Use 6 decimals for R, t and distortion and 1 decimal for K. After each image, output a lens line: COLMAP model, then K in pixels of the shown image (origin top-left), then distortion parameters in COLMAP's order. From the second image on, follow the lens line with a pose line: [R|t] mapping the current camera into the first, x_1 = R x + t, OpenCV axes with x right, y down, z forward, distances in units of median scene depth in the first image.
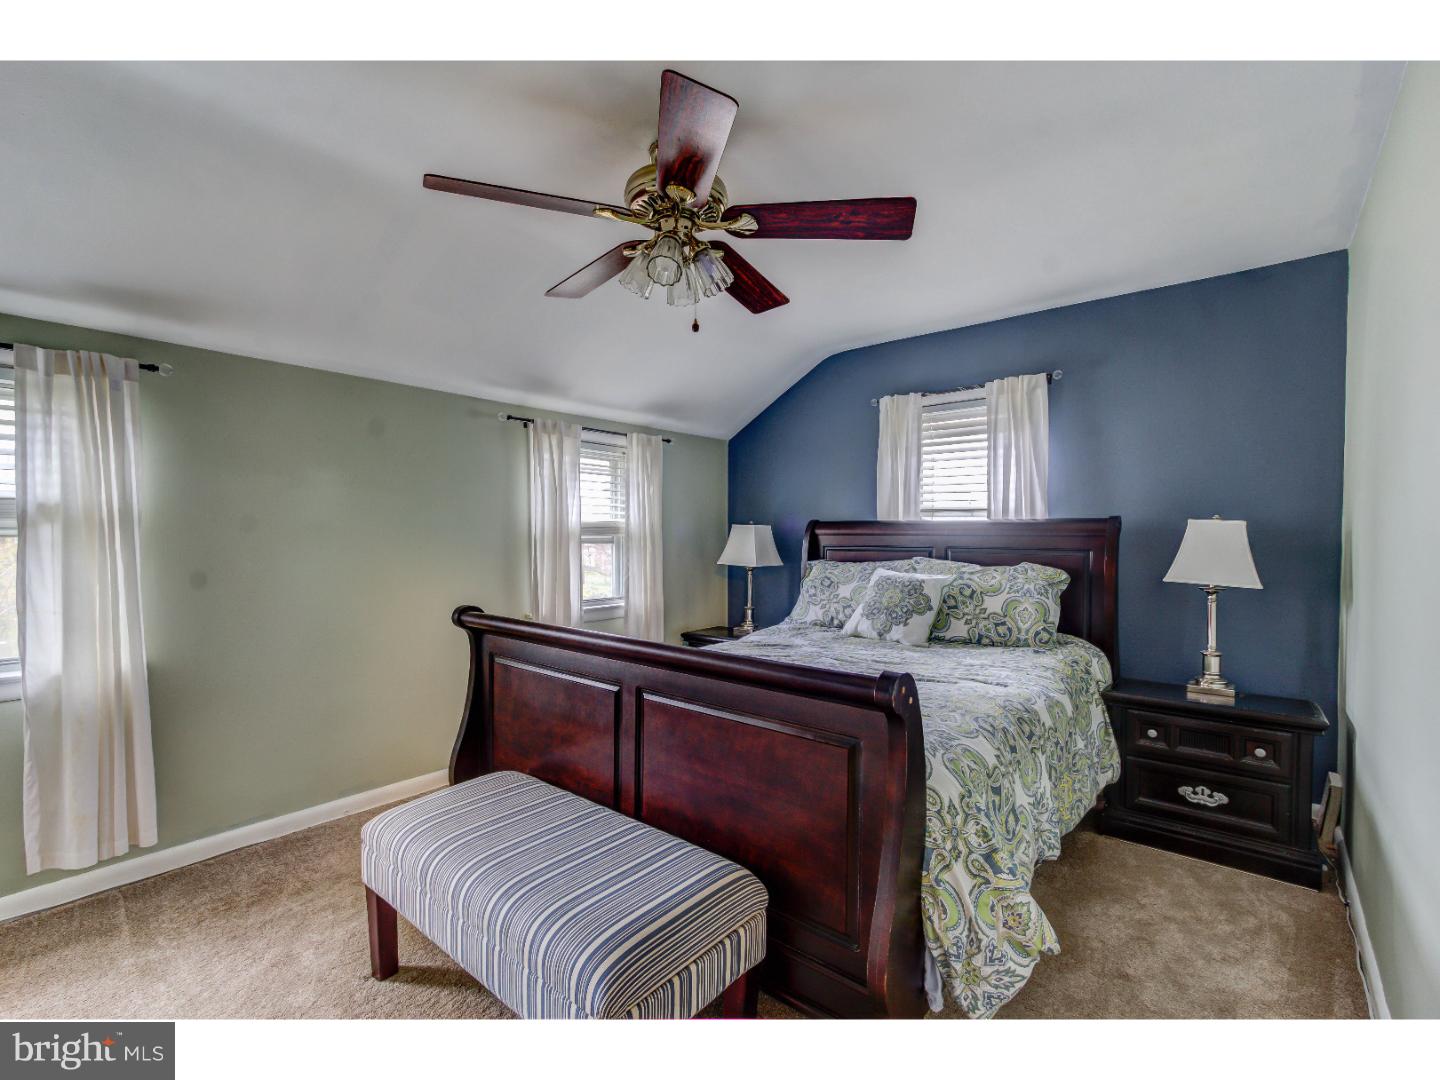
lens RADIAL K [[650.7, 0, 722.8], [0, 650.7, 542.4], [0, 0, 1]] dist [-0.001054, 0.002564]
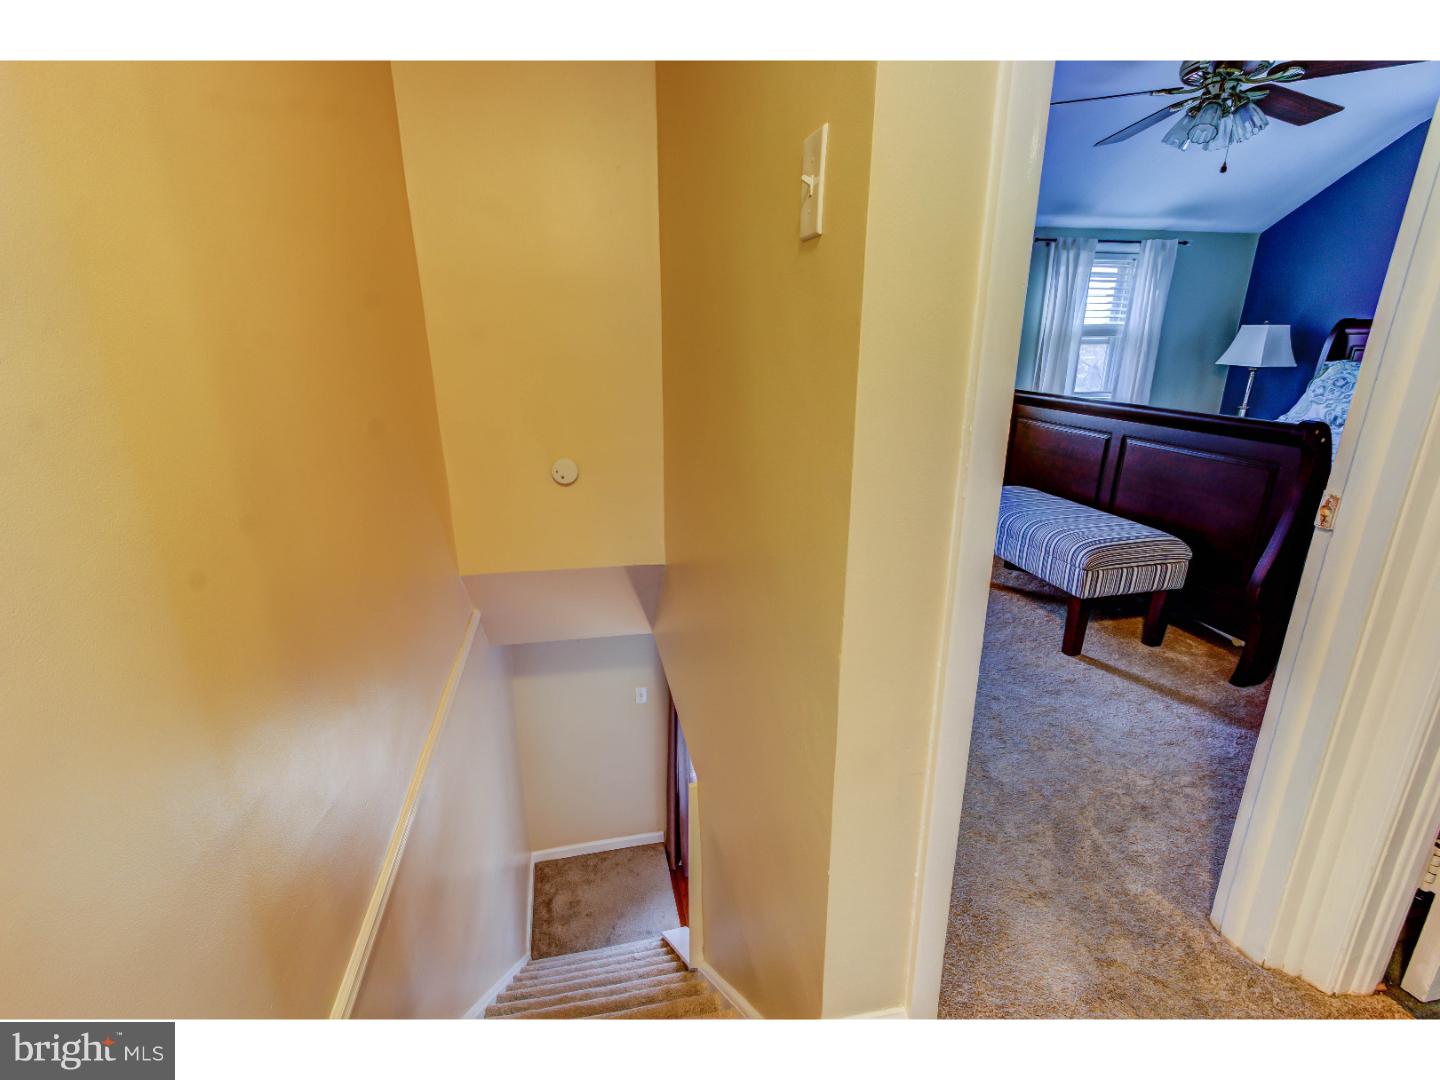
lens RADIAL K [[650.7, 0, 720.0], [0, 650.7, 549.2], [0, 0, 1]] dist [-0.001054, 0.002564]
pose [[0.788531, 0.184075, -0.586801, 0.037954], [-0.000959, 0.954523, 0.298137, 0.006597], [0.614995, -0.234527, 0.752847, -0.435352]]
